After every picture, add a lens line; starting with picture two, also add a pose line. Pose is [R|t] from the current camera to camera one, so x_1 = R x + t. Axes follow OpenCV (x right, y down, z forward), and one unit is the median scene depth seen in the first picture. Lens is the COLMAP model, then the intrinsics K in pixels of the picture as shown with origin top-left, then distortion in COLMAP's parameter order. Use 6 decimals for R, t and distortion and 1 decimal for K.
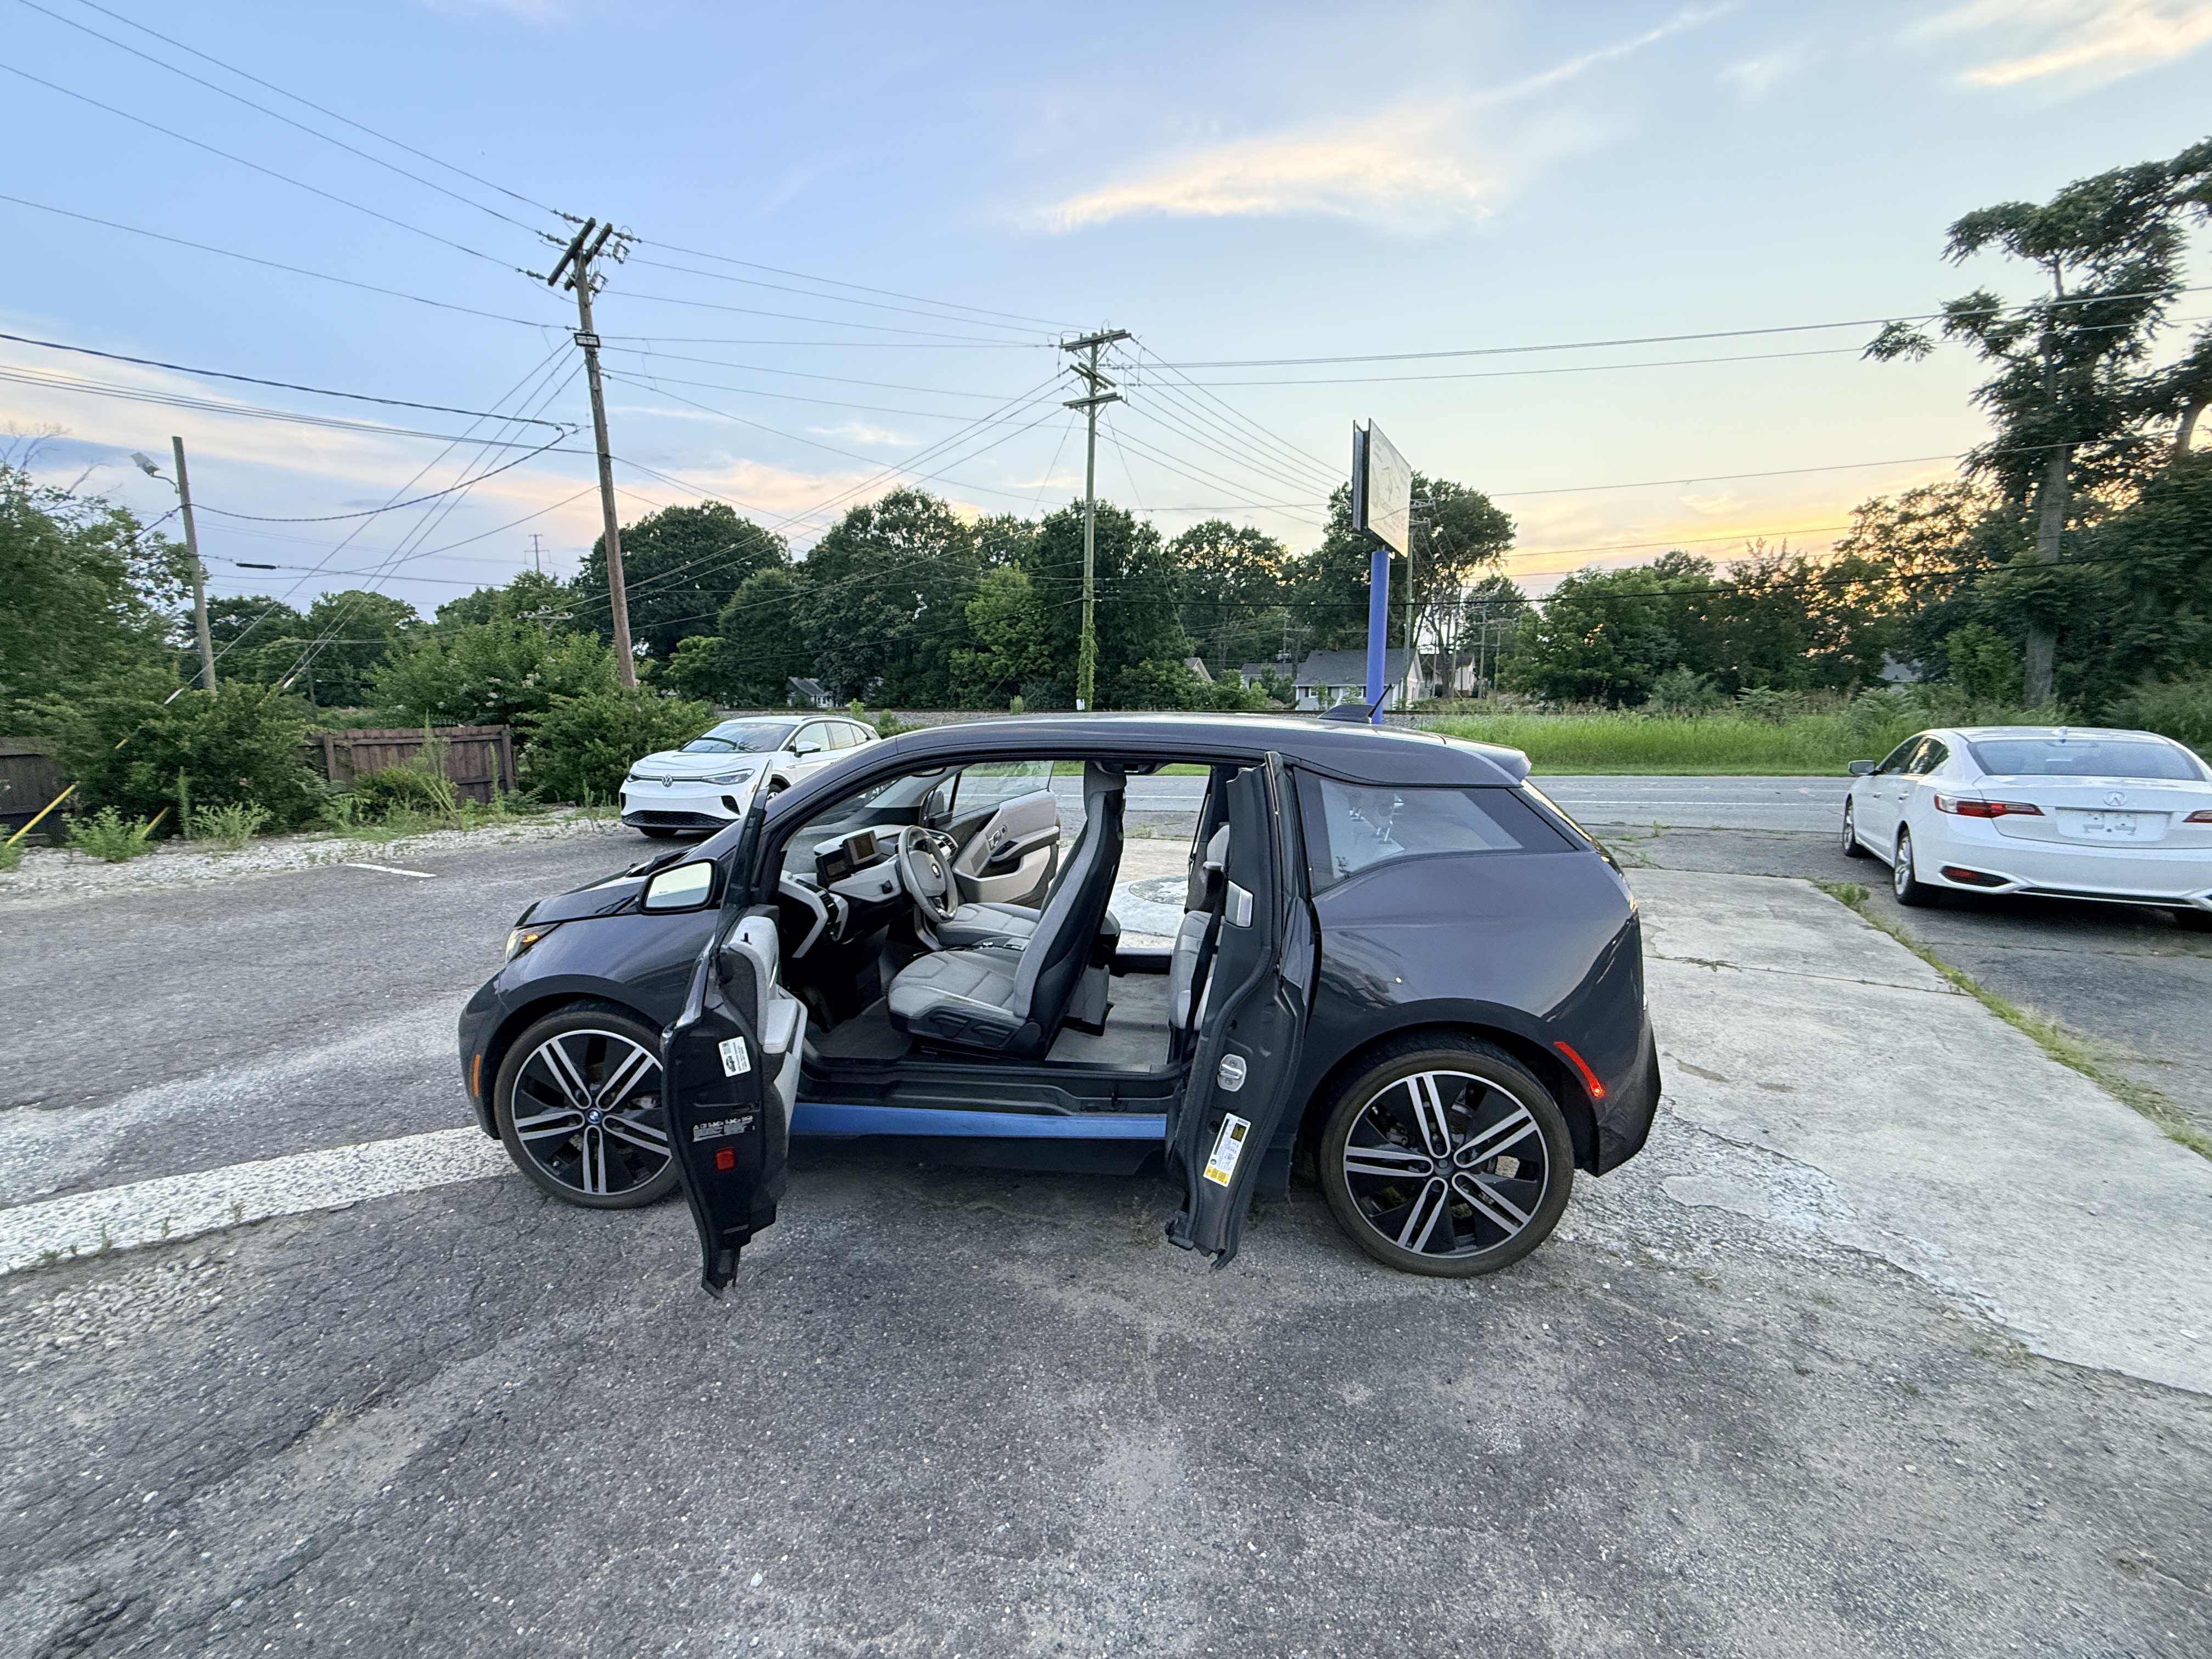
lens RADIAL K [[883.1, 0, 1103.7], [0, 883.1, 830.0], [0, 0, 1]] dist [0.001257, -0.000606]
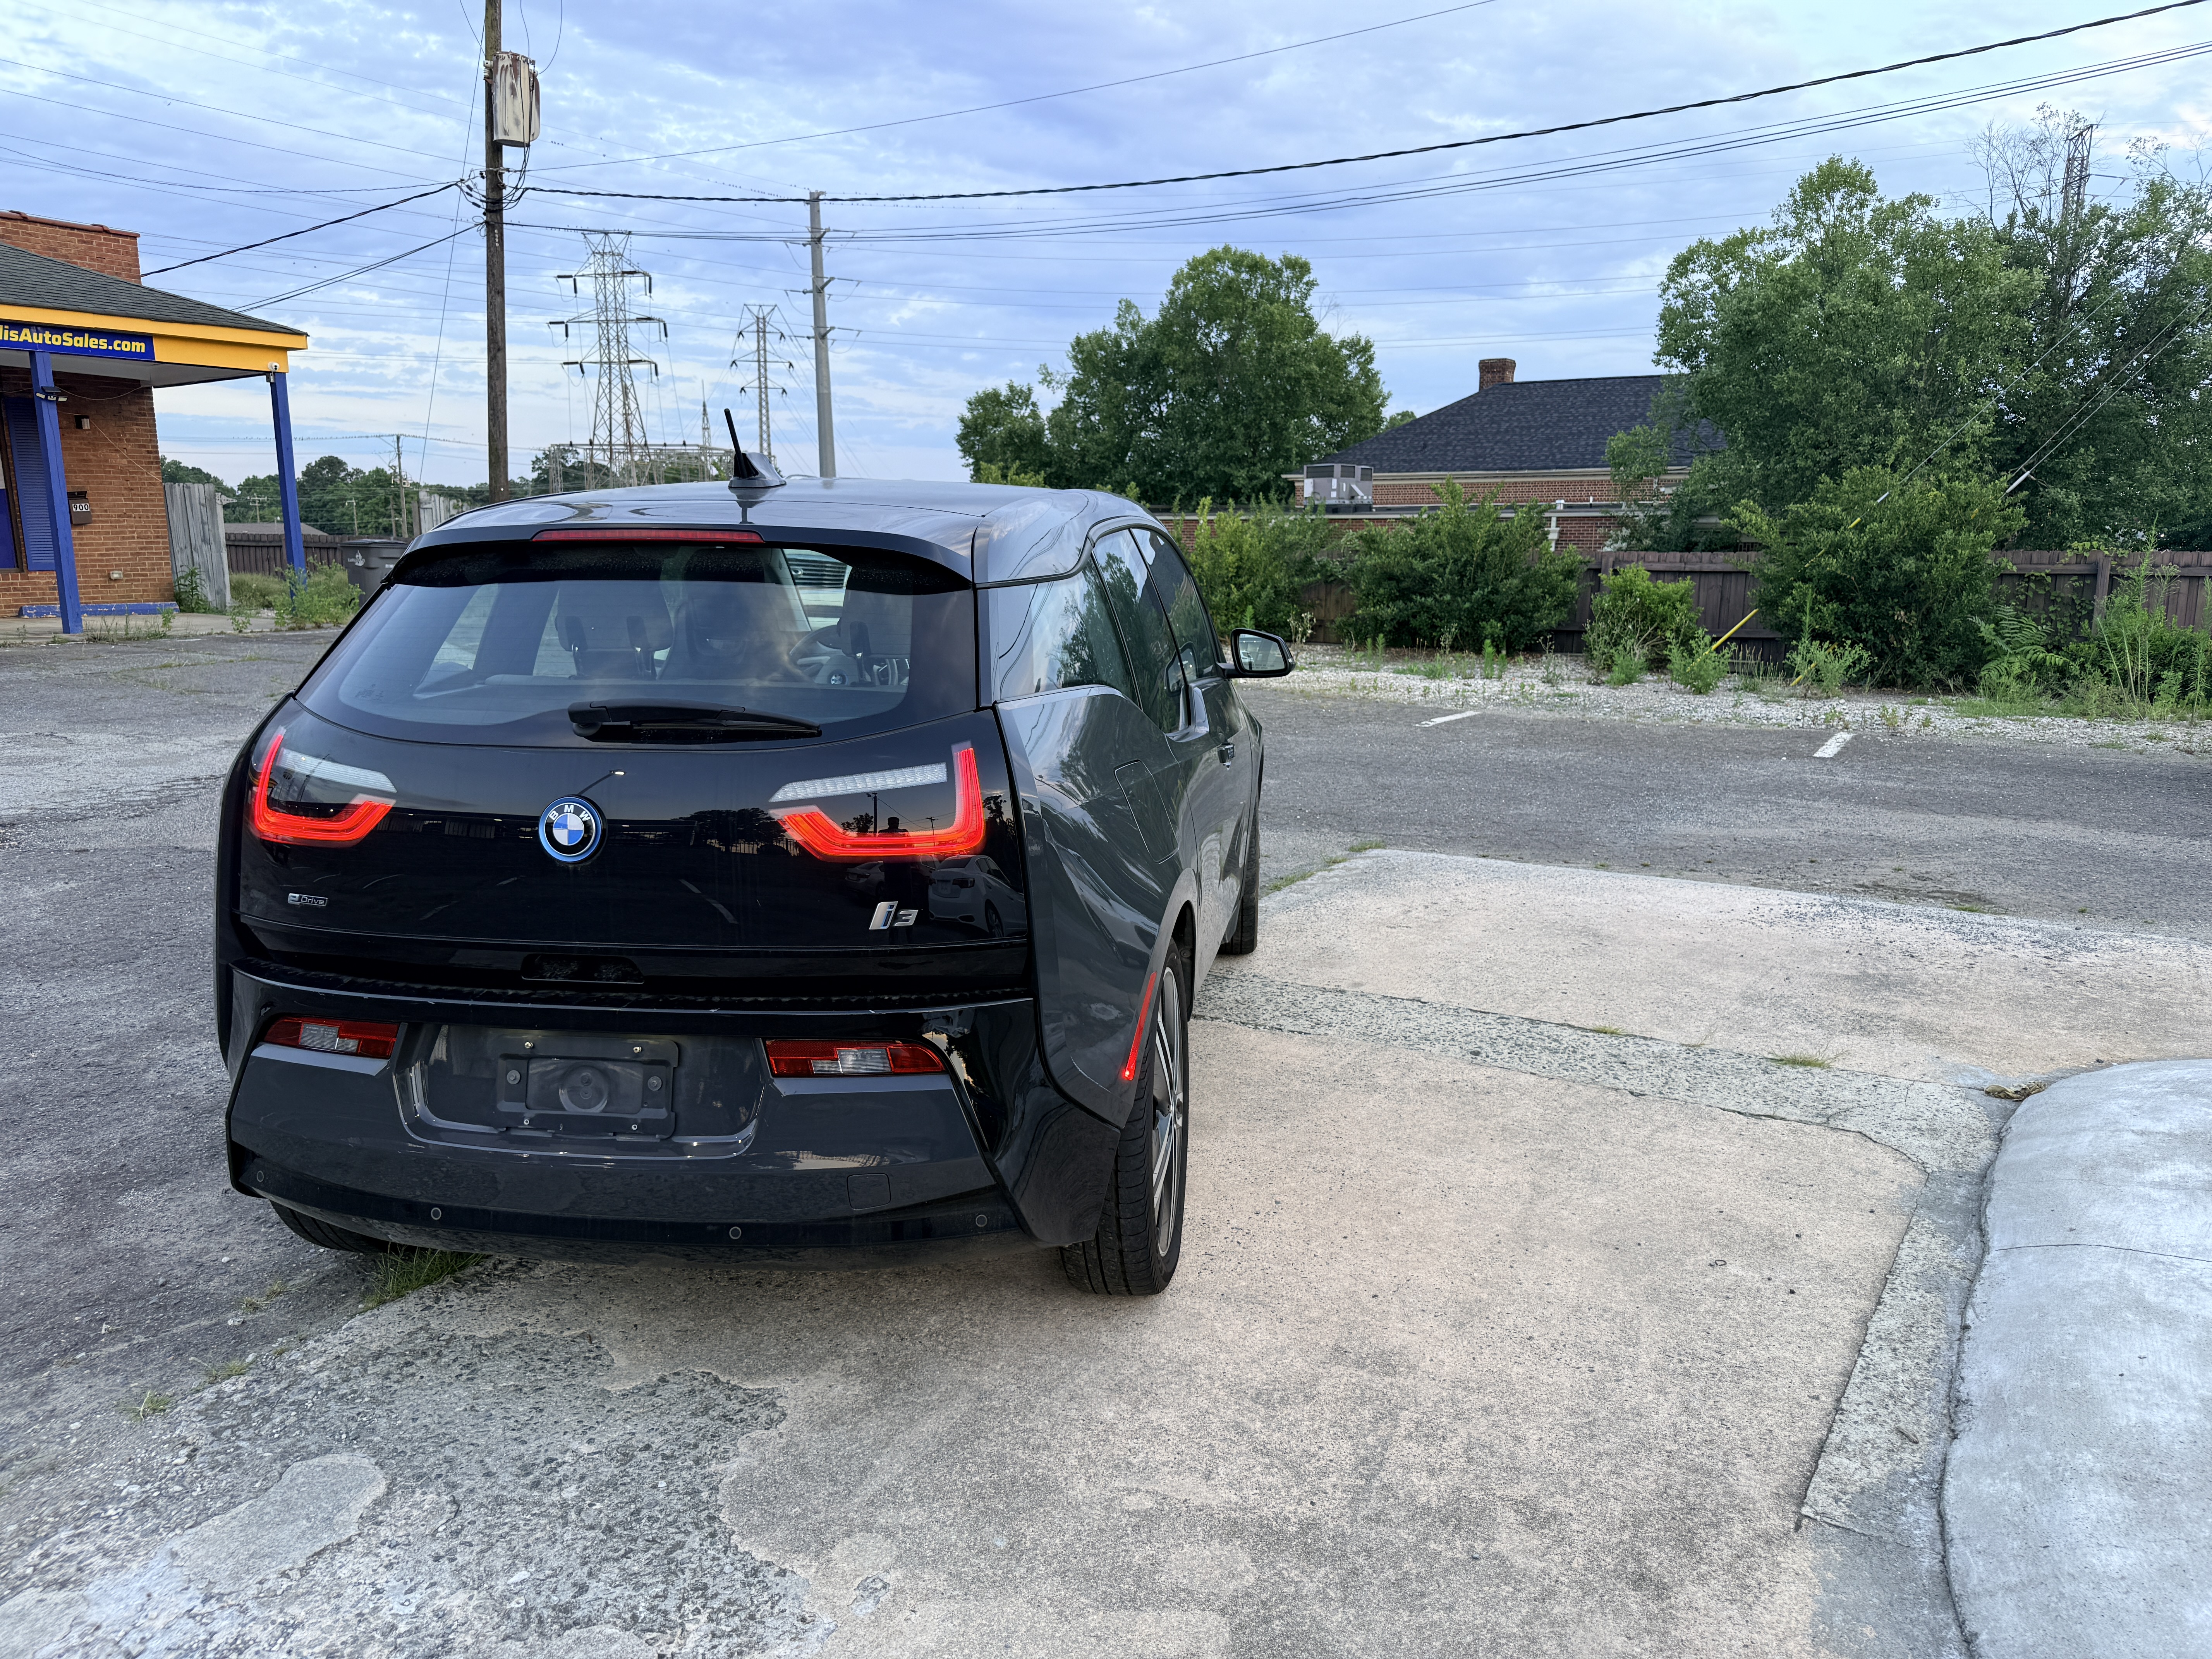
lens RADIAL K [[1565.9, 0, 1100.7], [0, 1565.9, 832.2], [0, 0, 1]] dist [0.023331, -0.033474]
pose [[-0.025891, 0.185531, -0.982297, 0.179269], [-0.133782, 0.973145, 0.187329, -0.017156], [0.990673, 0.136264, -0.000375, 0.169782]]
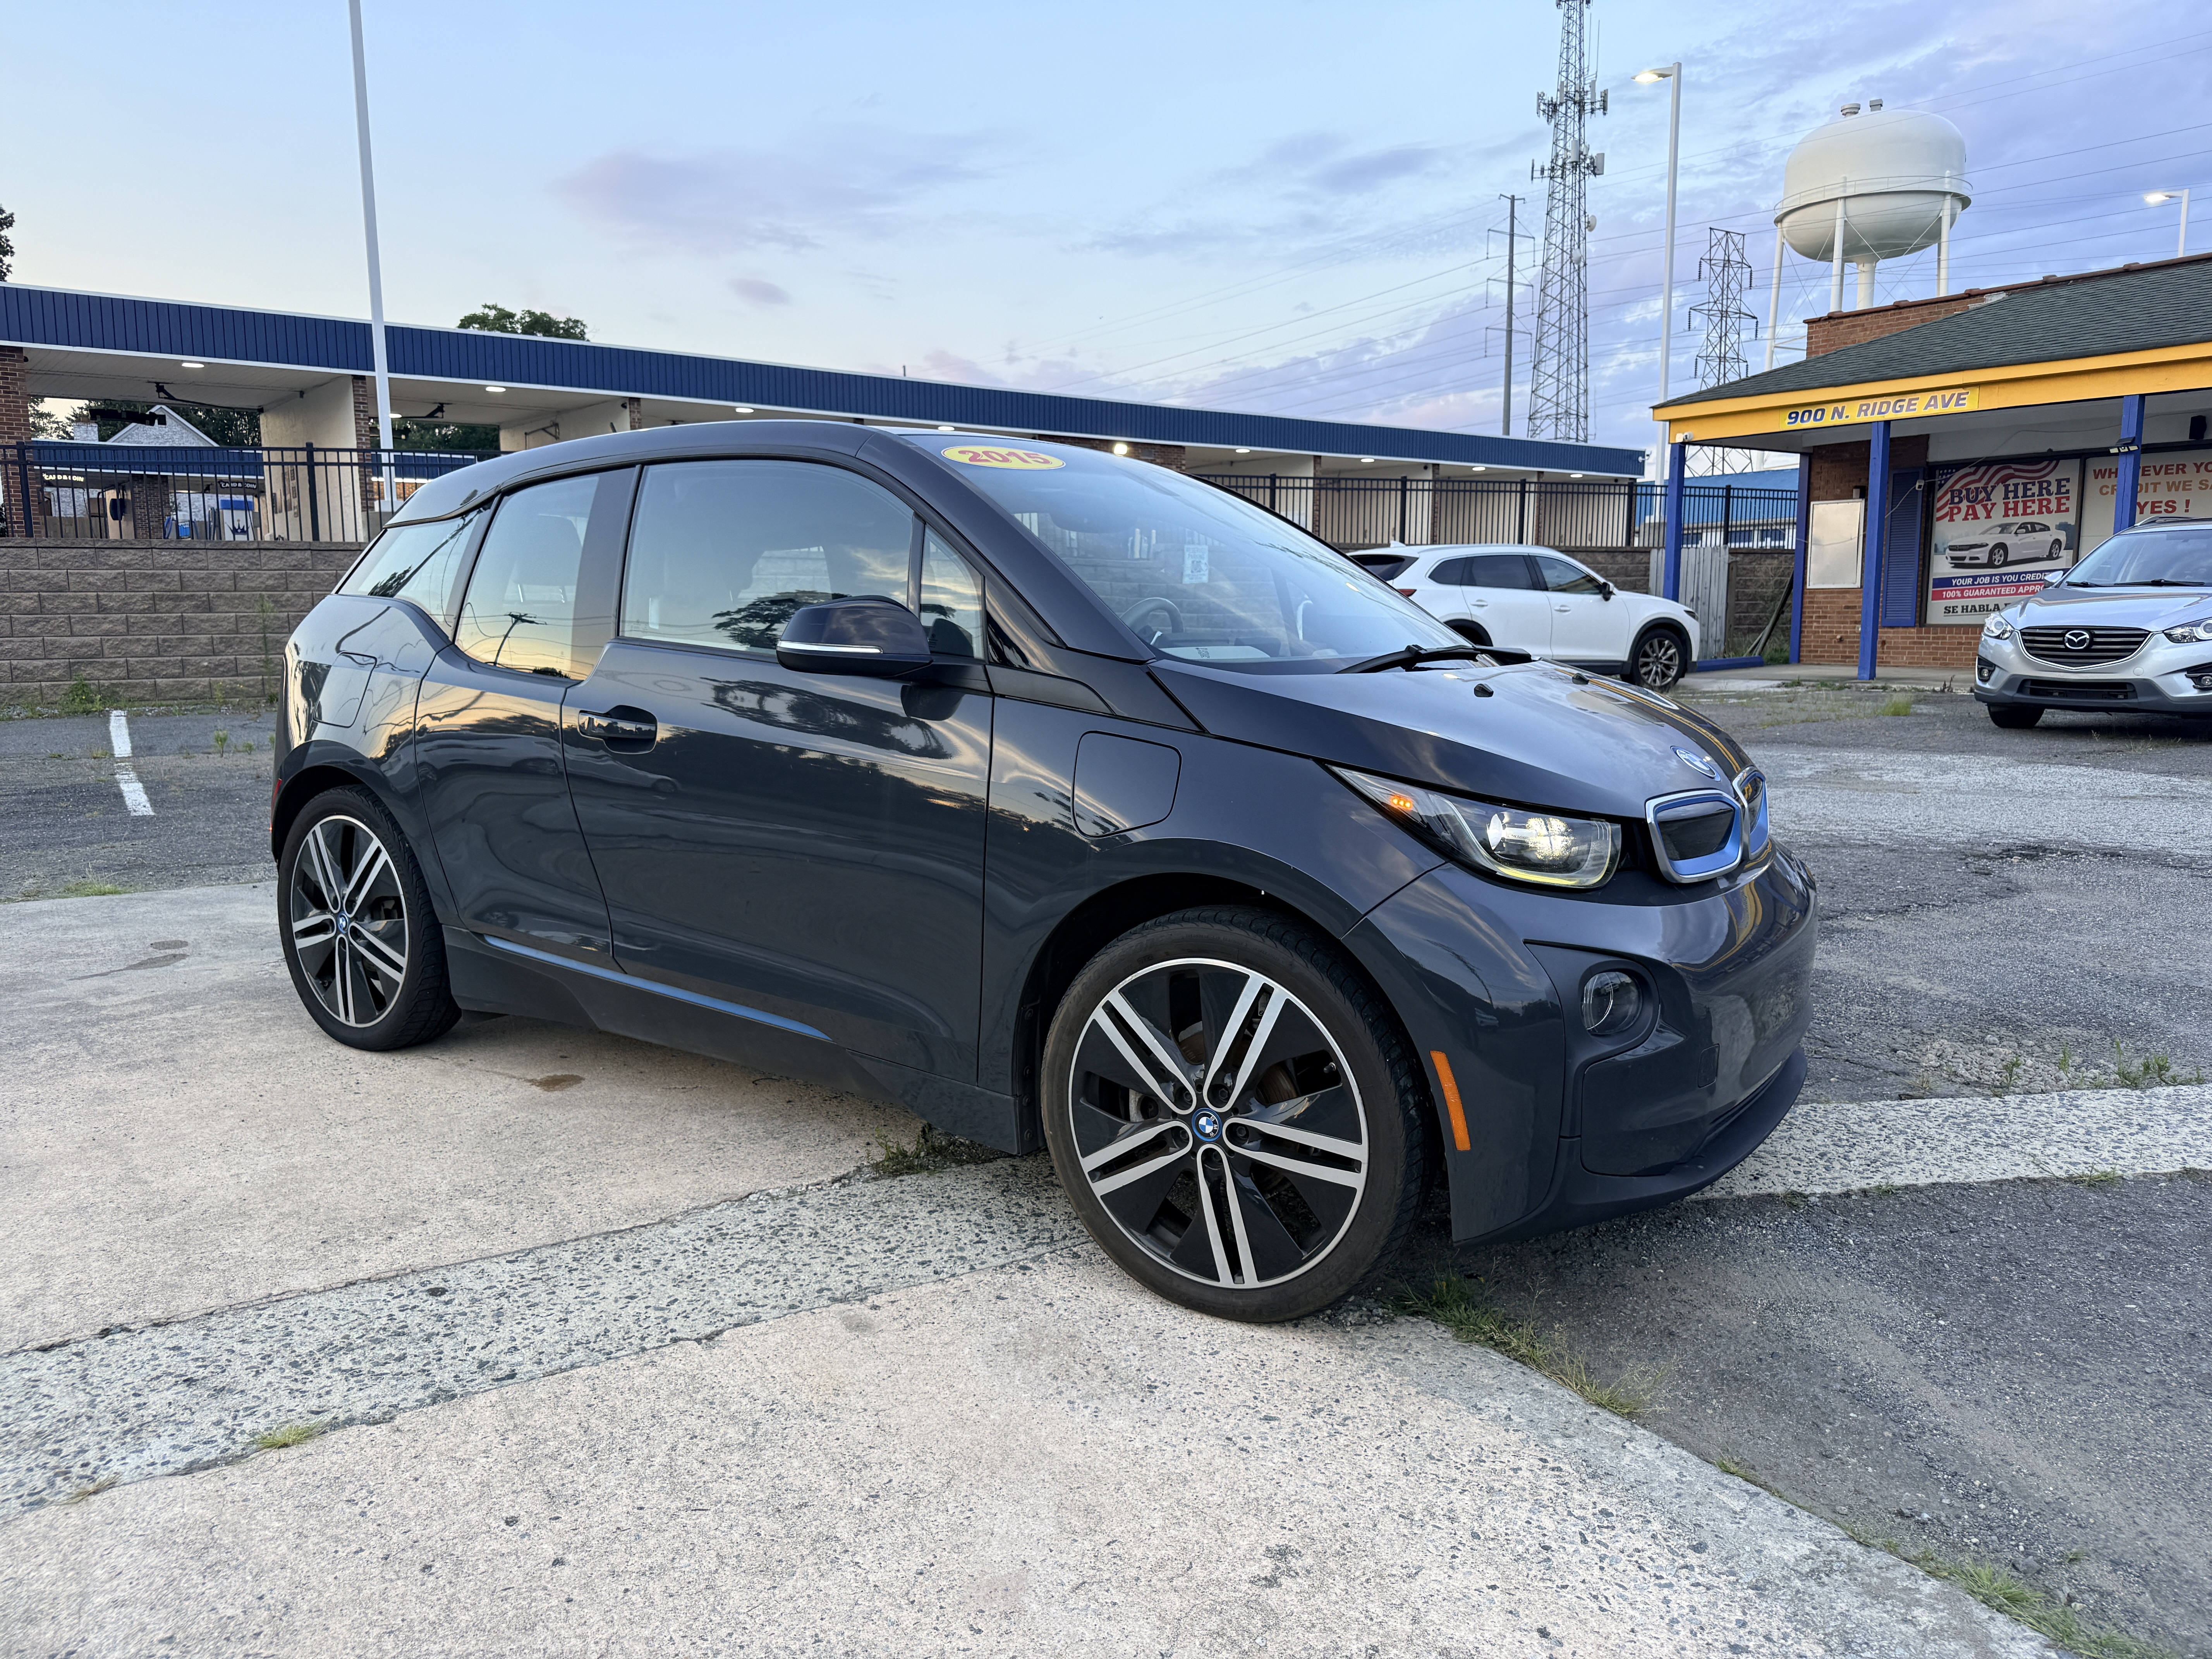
lens RADIAL K [[1565.9, 0, 1117.1], [0, 1565.9, 820.6], [0, 0, 1]] dist [0.023331, -0.033474]
pose [[-0.889702, -0.065192, 0.451862, -0.102266], [0.058421, 0.965358, 0.254305, -0.021130], [-0.452788, 0.252653, -0.855073, 0.287399]]
